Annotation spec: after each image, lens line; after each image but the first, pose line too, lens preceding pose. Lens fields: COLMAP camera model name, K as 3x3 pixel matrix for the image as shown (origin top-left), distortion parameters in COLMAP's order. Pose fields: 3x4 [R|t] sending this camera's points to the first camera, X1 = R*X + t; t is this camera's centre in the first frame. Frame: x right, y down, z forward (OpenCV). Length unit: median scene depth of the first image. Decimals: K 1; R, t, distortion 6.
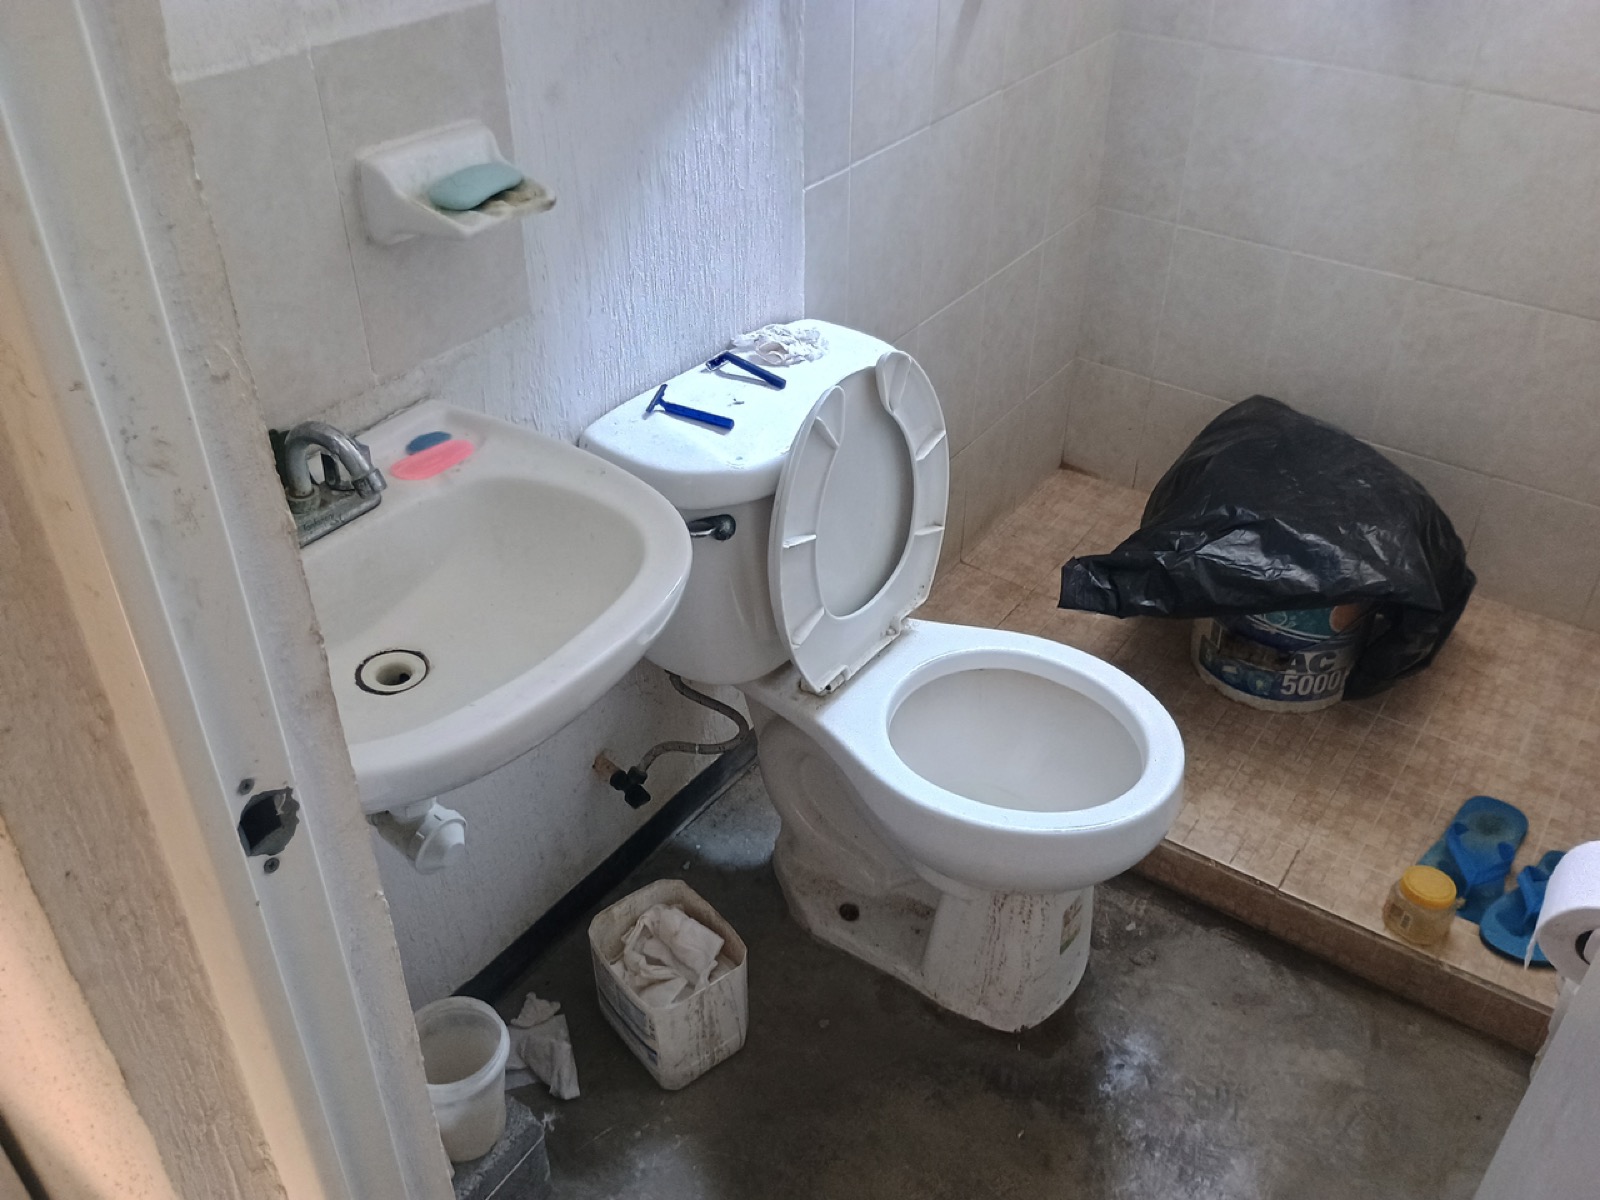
lens RADIAL K [[1422.4, 0, 799.1], [0, 1422.4, 571.0], [0, 0, 1]] dist [0.044119, -0.006676]
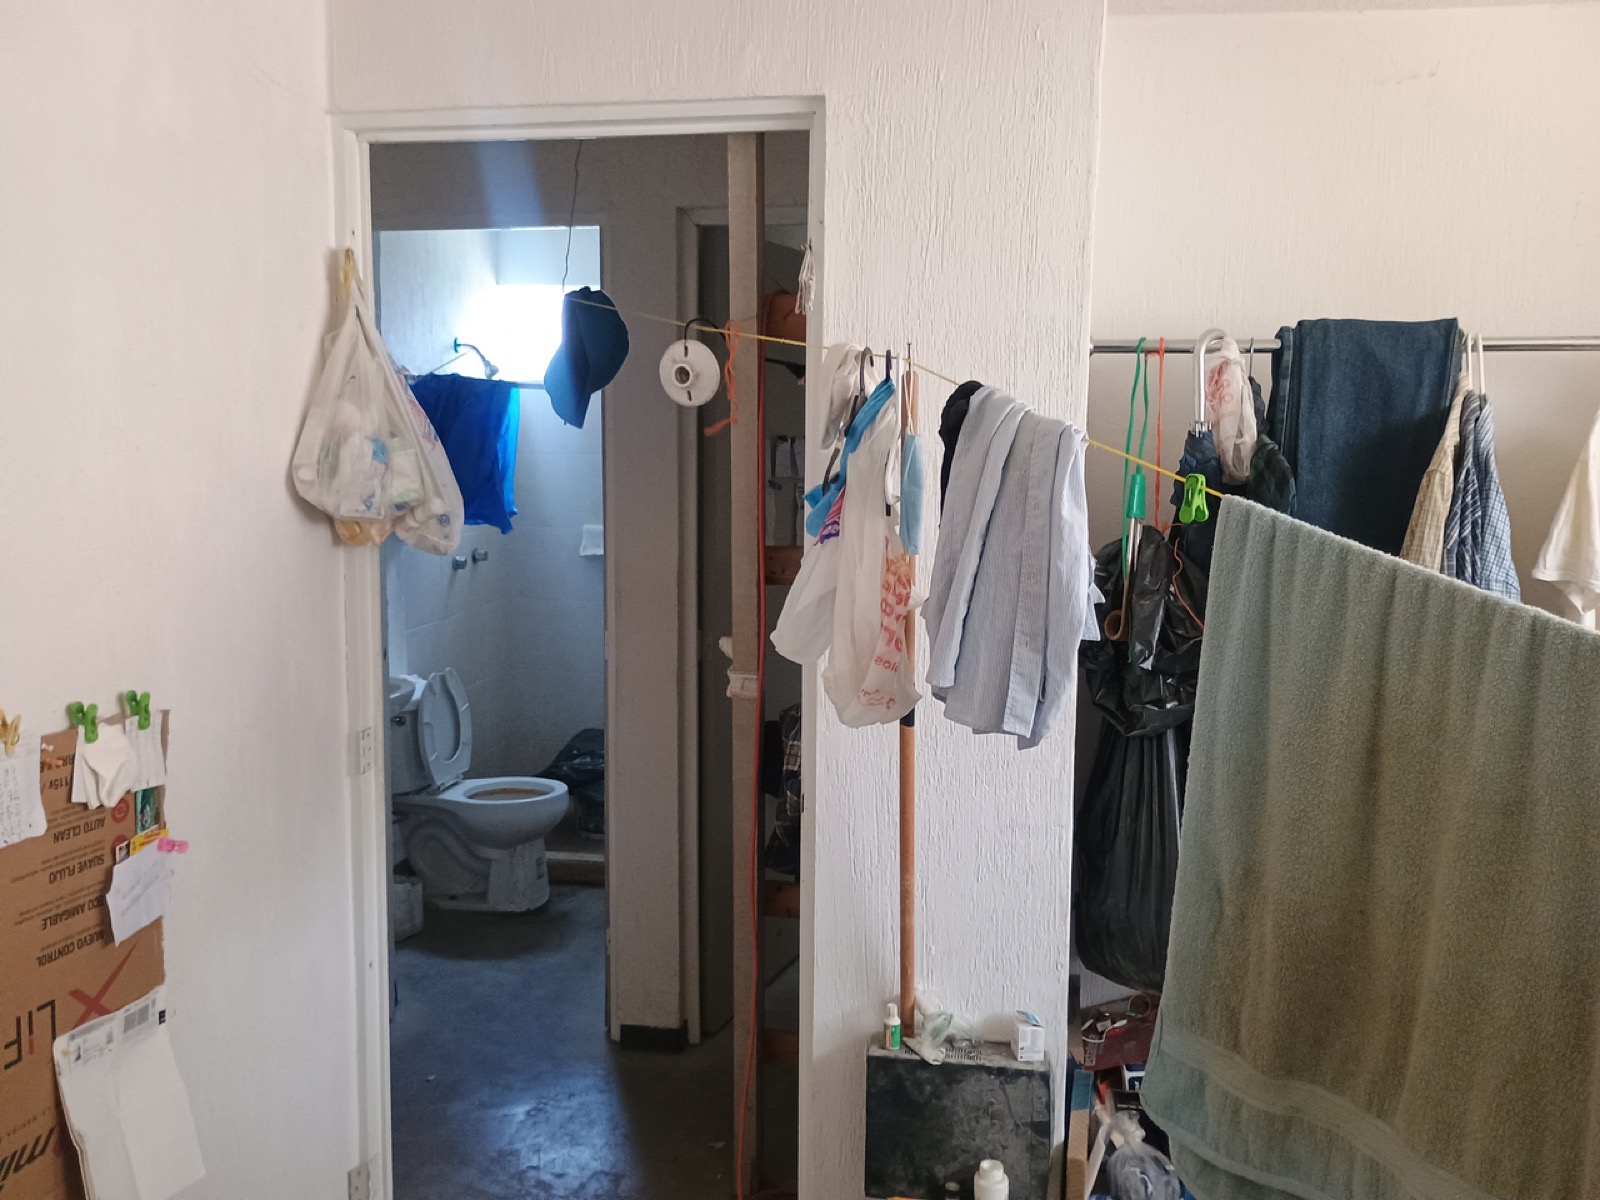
lens RADIAL K [[1422.4, 0, 799.1], [0, 1422.4, 571.0], [0, 0, 1]] dist [0.044119, -0.006676]
pose [[0.906986, -0.048682, 0.418339, -0.462445], [0.244870, 0.869108, -0.429756, 1.029858], [-0.342660, 0.492221, 0.800189, -1.588008]]
